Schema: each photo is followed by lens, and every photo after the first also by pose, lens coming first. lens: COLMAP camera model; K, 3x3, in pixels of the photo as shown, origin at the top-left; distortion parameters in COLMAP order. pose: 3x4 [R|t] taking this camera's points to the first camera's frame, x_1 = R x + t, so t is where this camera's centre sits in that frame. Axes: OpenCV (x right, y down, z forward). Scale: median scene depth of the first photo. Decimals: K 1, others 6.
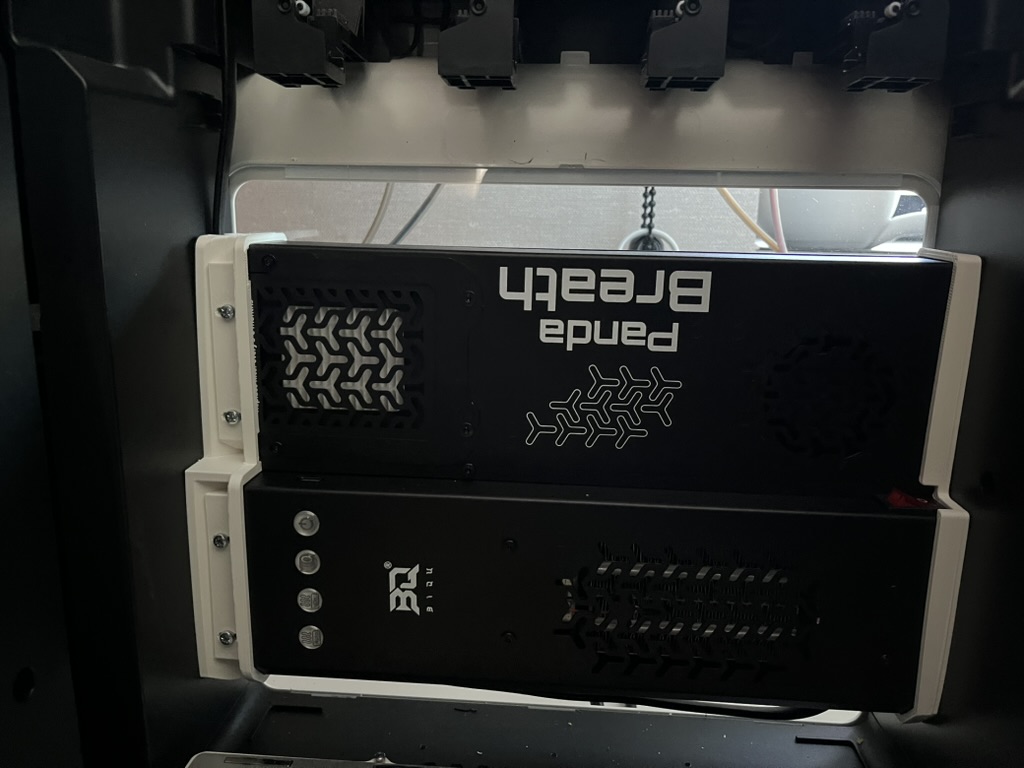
lens RADIAL K [[808.0, 0, 503.9], [0, 808.0, 380.7], [0, 0, 1]] dist [0.098612, -0.145418]
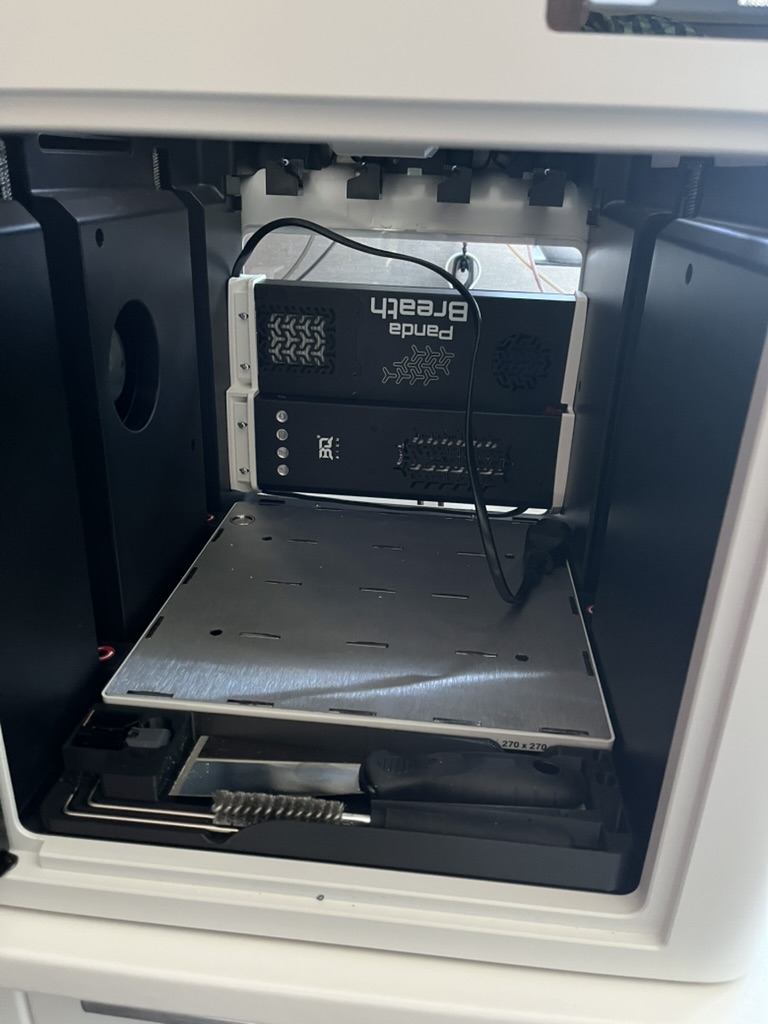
lens RADIAL K [[781.5, 0, 384.0], [0, 781.5, 512.0], [0, 0, 1]] dist [0.093840, -0.129823]
pose [[0.999667, 0.023010, -0.011699, 0.065204], [-0.020297, 0.980697, 0.194478, 0.011301], [0.015948, -0.194175, 0.980837, -1.139068]]
